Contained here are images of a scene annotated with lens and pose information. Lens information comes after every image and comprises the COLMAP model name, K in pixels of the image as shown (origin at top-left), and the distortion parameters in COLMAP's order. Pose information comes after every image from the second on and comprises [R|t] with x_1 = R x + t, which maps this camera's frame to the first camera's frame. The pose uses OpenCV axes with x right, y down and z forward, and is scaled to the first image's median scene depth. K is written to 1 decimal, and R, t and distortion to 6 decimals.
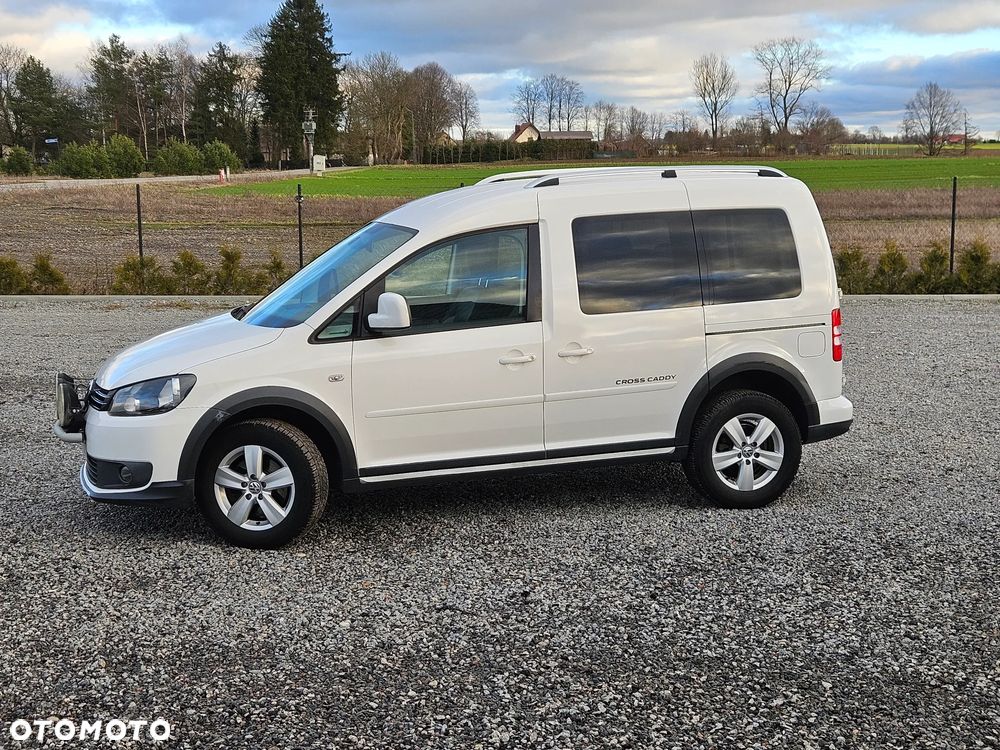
lens RADIAL K [[1565.4, 0, 528.5], [0, 1565.4, 378.1], [0, 0, 1]] dist [0.116837, -0.199104]
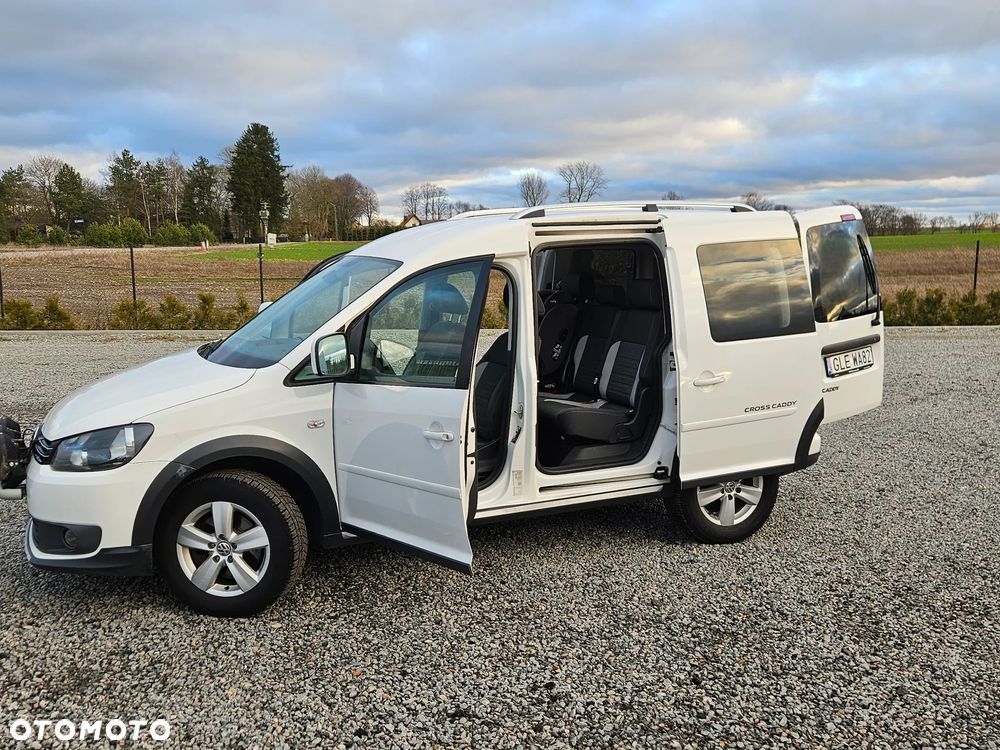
lens RADIAL K [[1001.3, 0, 511.5], [0, 1001.3, 372.1], [0, 0, 1]] dist [0.083547, -0.038926]
pose [[0.994775, -0.008150, 0.101770, -0.062302], [0.009048, 0.999924, -0.008370, -0.021731], [-0.101694, 0.009247, 0.994773, 0.374603]]
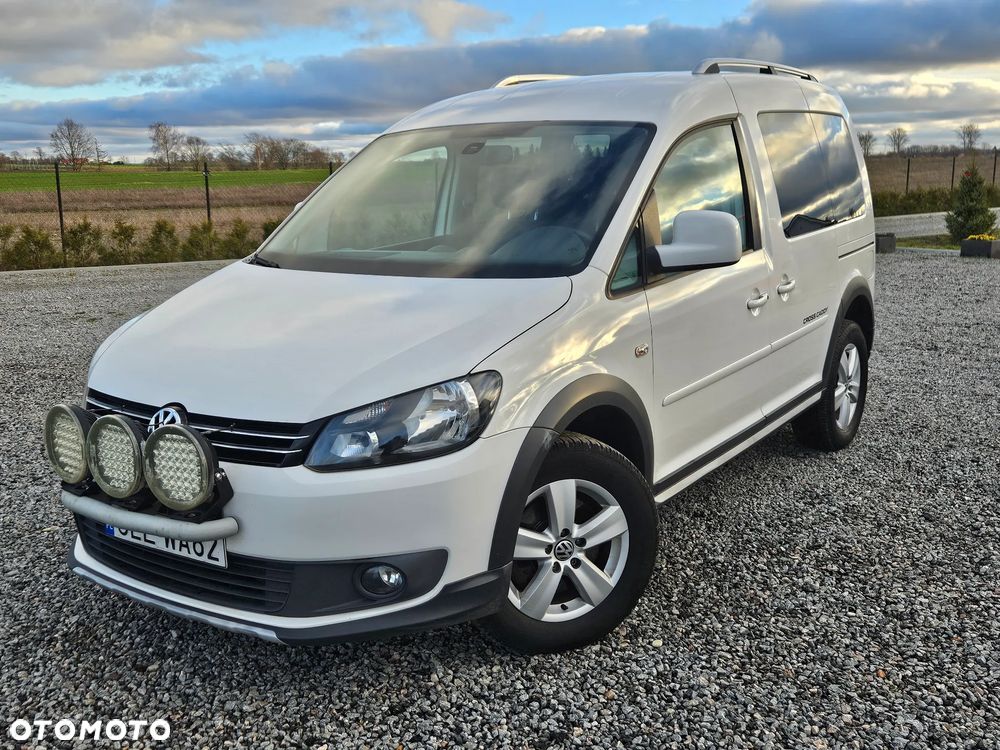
lens RADIAL K [[1043.0, 0, 500.0], [0, 1043.0, 375.0], [0, 0, 1]] dist [0.092041, -0.233836]
pose [[0.784861, -0.120450, 0.607853, -0.384244], [0.092495, 0.992709, 0.077283, -0.025283], [-0.612730, -0.004433, 0.790280, 0.640102]]
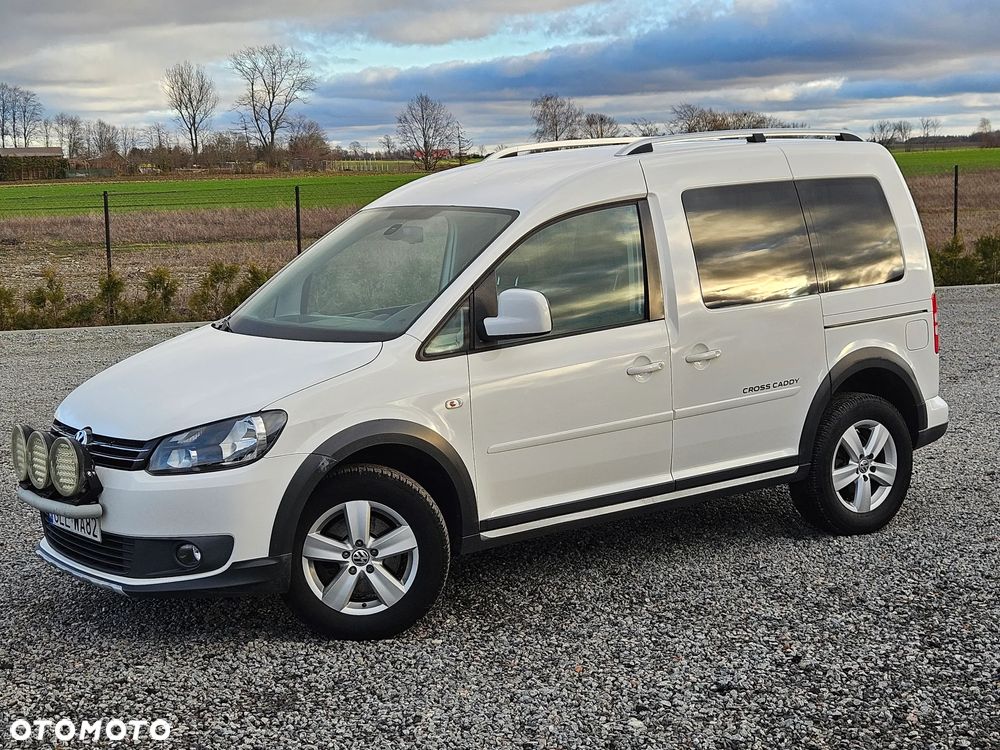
lens RADIAL K [[1703.9, 0, 500.0], [0, 1703.9, 375.0], [0, 0, 1]] dist [0.067034, 0.070312]
pose [[0.949685, -0.055679, 0.308218, -0.322968], [0.063457, 0.997868, -0.015262, -0.000019], [-0.306711, 0.034053, 0.951193, 0.187116]]
